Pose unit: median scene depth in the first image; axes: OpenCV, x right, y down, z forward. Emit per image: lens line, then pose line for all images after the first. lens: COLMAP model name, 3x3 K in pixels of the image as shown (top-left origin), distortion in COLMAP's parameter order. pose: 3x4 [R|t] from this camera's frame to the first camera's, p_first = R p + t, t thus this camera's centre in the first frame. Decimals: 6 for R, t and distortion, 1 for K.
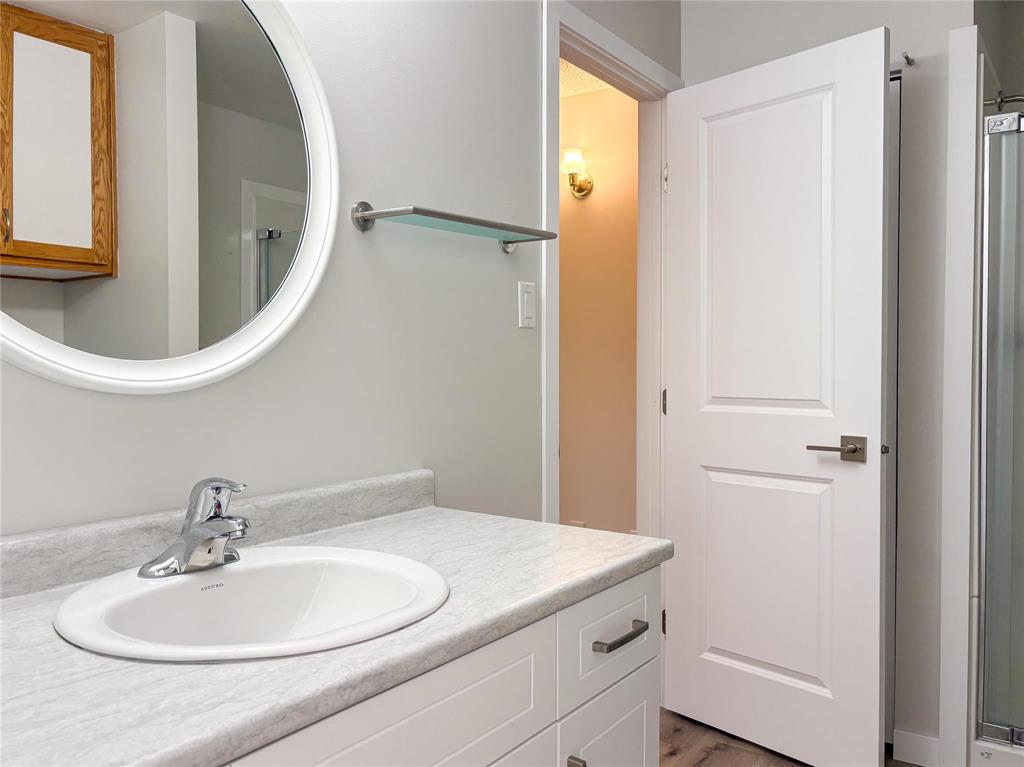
lens RADIAL K [[811.4, 0, 517.0], [0, 811.4, 376.3], [0, 0, 1]] dist [0.017726, -0.007077]
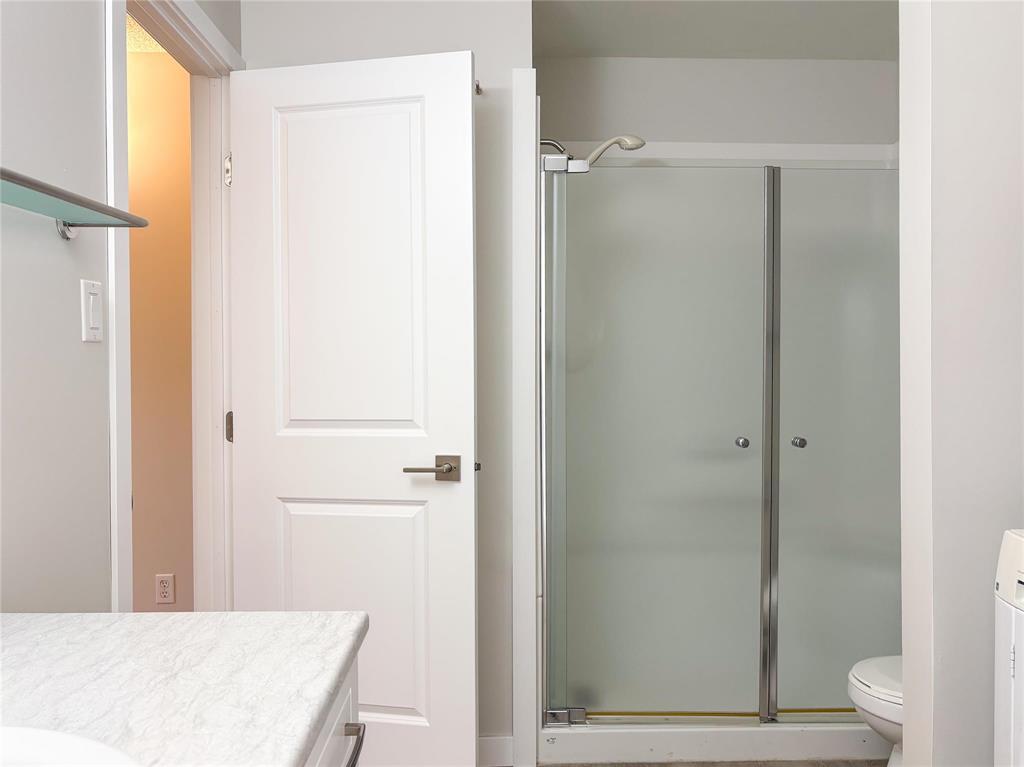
lens RADIAL K [[811.4, 0, 506.6], [0, 811.4, 376.4], [0, 0, 1]] dist [0.017726, -0.007077]
pose [[0.811761, -0.009502, 0.583912, -0.101710], [0.015742, 0.999860, -0.005613, -0.015489], [-0.583778, 0.013748, 0.811797, 0.149928]]
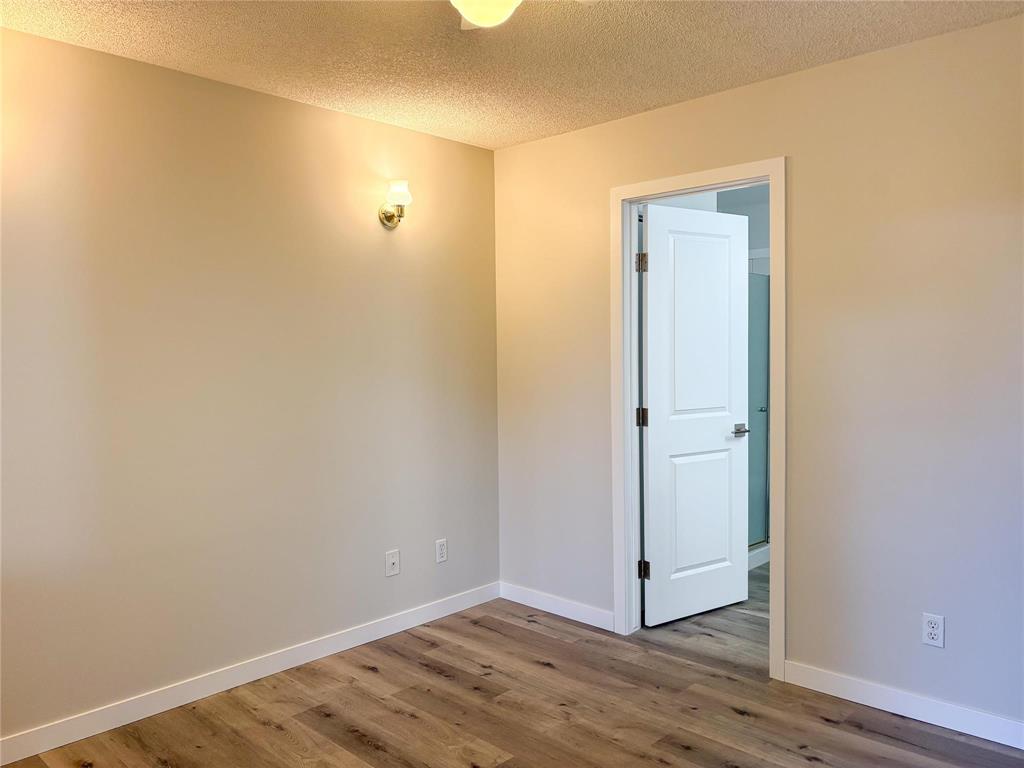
lens RADIAL K [[811.4, 0, 506.4], [0, 811.4, 377.4], [0, 0, 1]] dist [0.017726, -0.007077]
pose [[0.154687, -0.035298, 0.987333, -1.517696], [0.024538, 0.999191, 0.031878, -0.107679], [-0.987659, 0.019296, 0.155428, 1.207329]]
